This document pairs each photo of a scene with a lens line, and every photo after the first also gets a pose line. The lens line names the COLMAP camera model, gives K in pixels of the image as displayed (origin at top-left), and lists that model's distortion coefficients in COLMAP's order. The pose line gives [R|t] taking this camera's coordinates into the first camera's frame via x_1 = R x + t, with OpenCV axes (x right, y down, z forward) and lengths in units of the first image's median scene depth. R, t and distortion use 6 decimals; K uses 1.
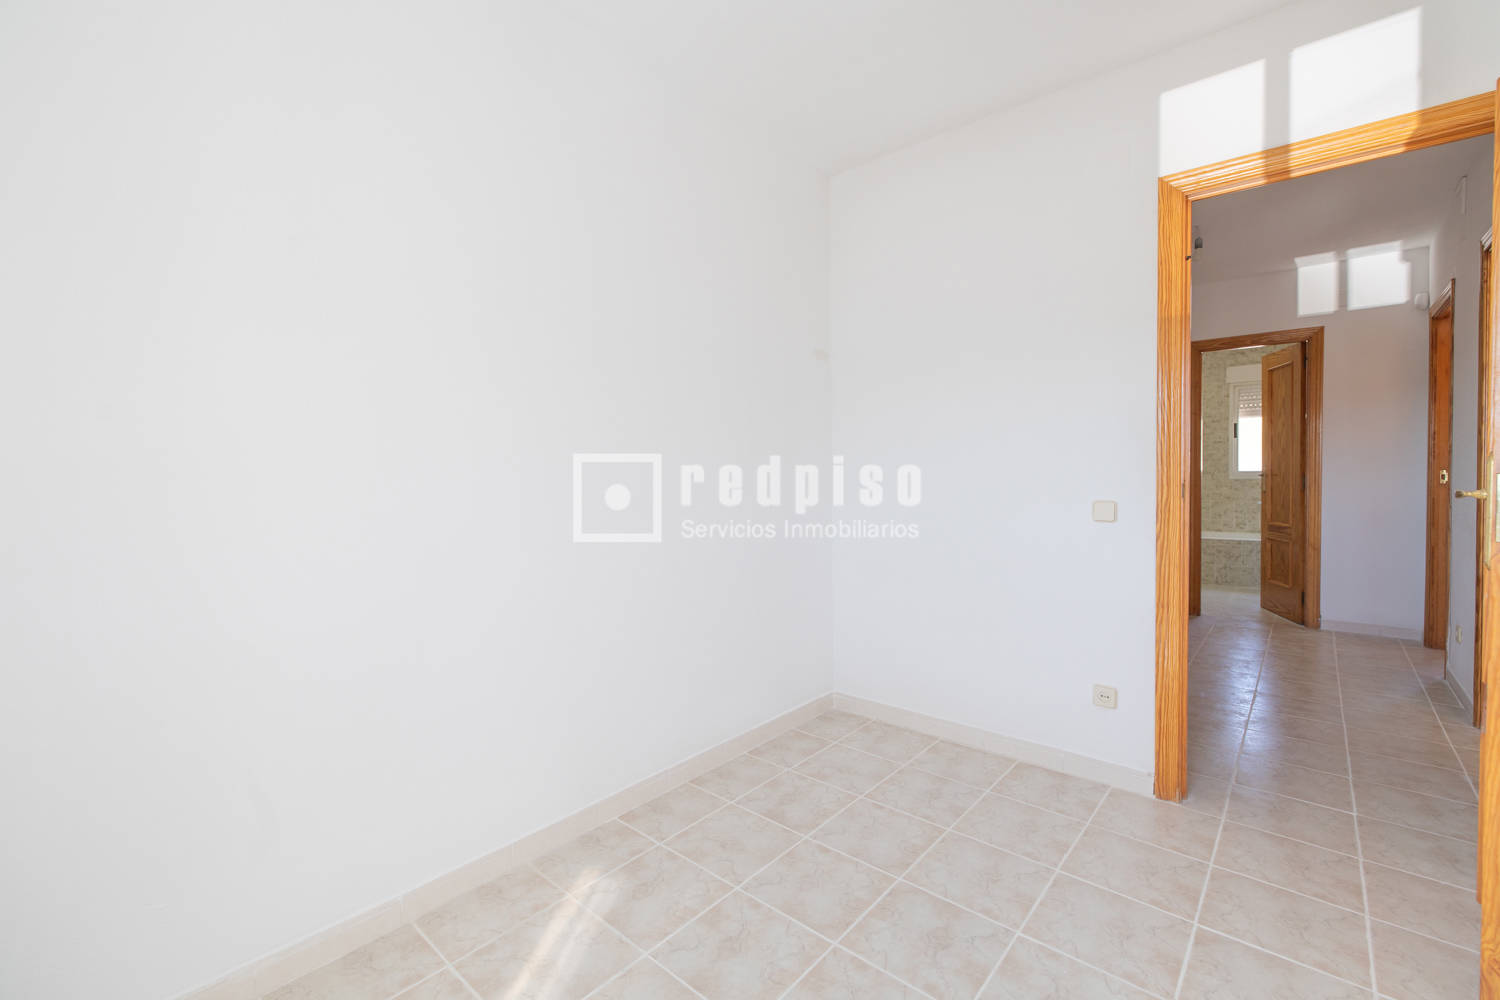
lens RADIAL K [[654.2, 0, 751.2], [0, 654.2, 486.7], [0, 0, 1]] dist [0.002400, -0.001110]
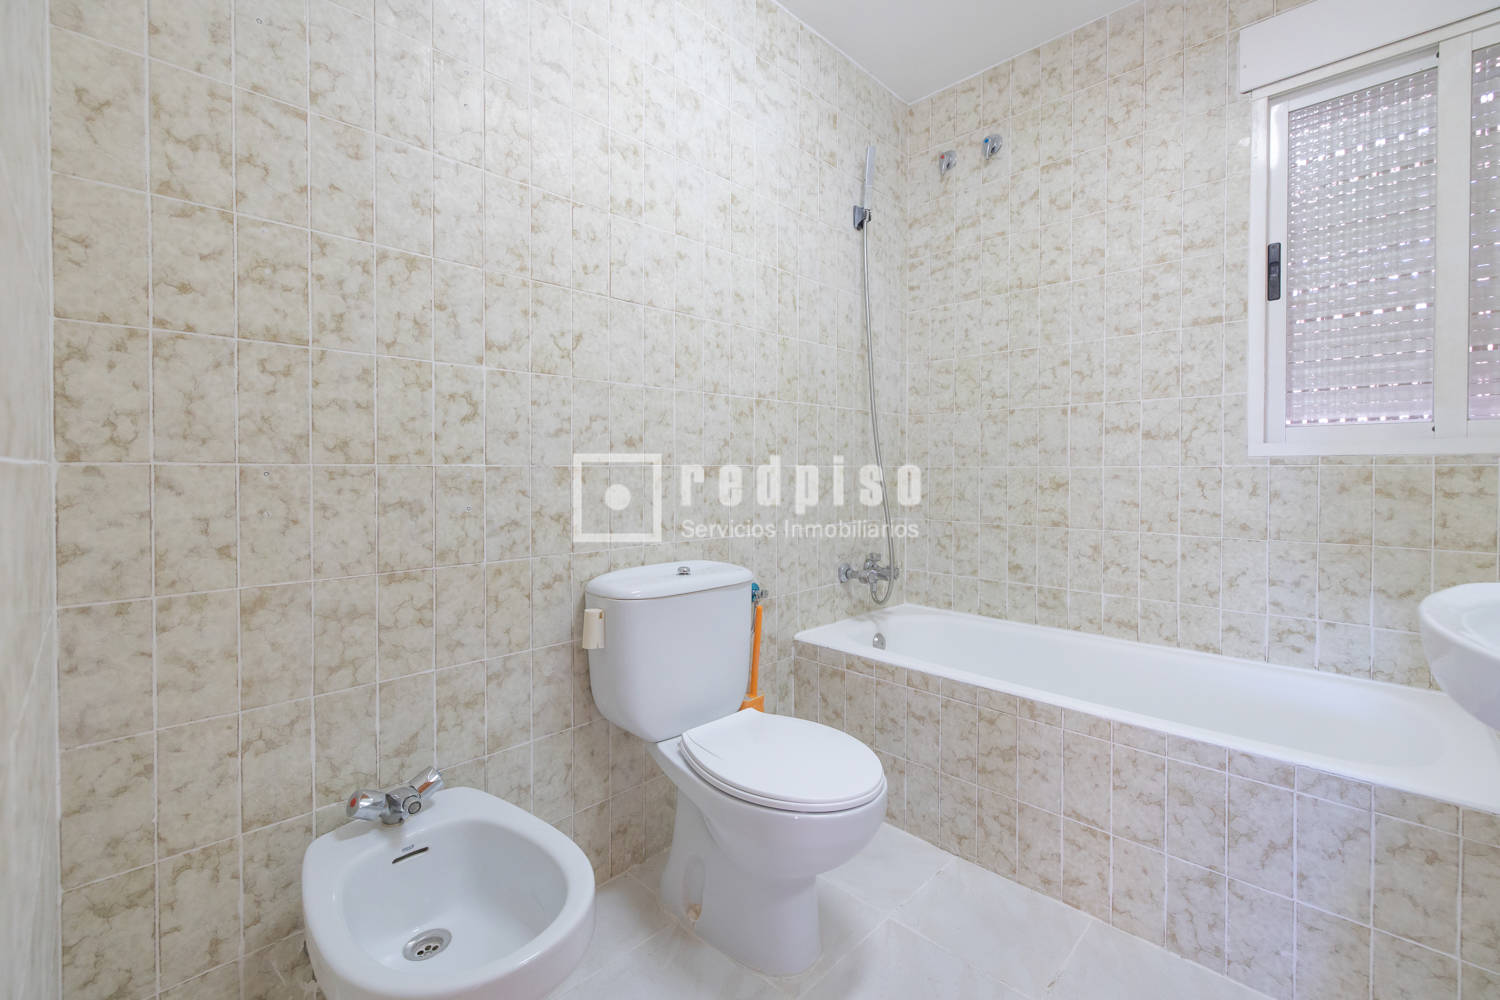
lens RADIAL K [[654.2, 0, 747.2], [0, 654.2, 486.4], [0, 0, 1]] dist [0.002400, -0.001110]
pose [[0.998472, 0.002121, -0.055225, 0.553103], [-0.001905, 0.999990, 0.003966, -0.000717], [0.055232, -0.003855, 0.998466, 0.738939]]
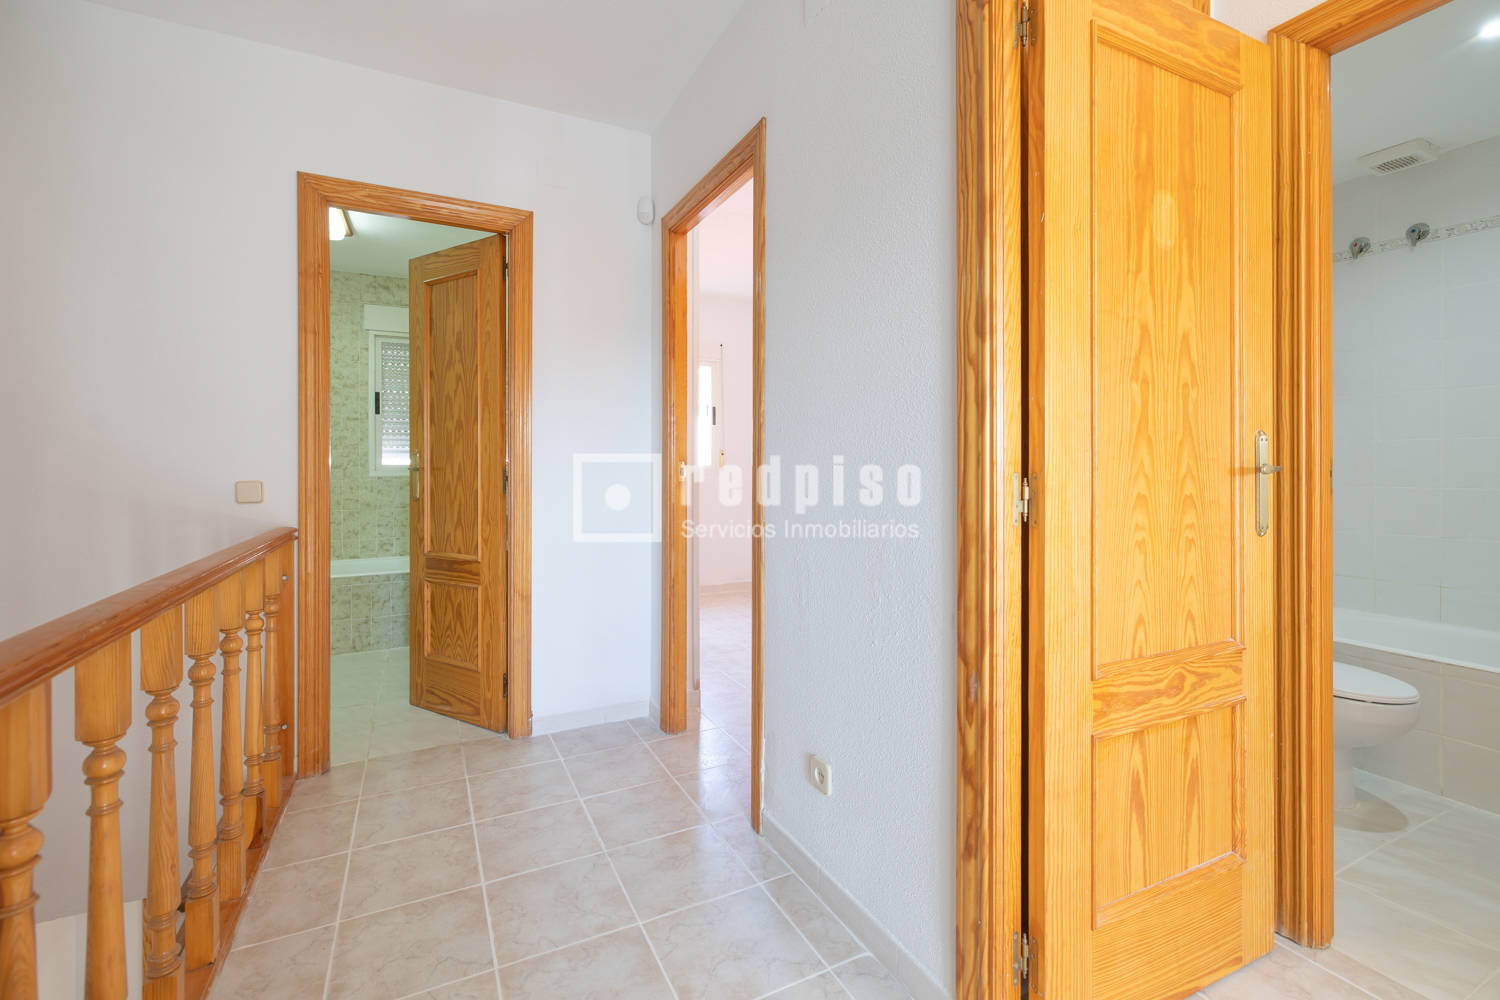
lens RADIAL K [[676.4, 0, 750.4], [0, 676.4, 467.8], [0, 0, 1]] dist [-0.001078, 0.000343]
pose [[0.395590, 0.007482, 0.918397, 0.267268], [0.015748, 0.999765, -0.014928, -0.004501], [-0.918292, 0.020369, 0.395379, 0.393086]]
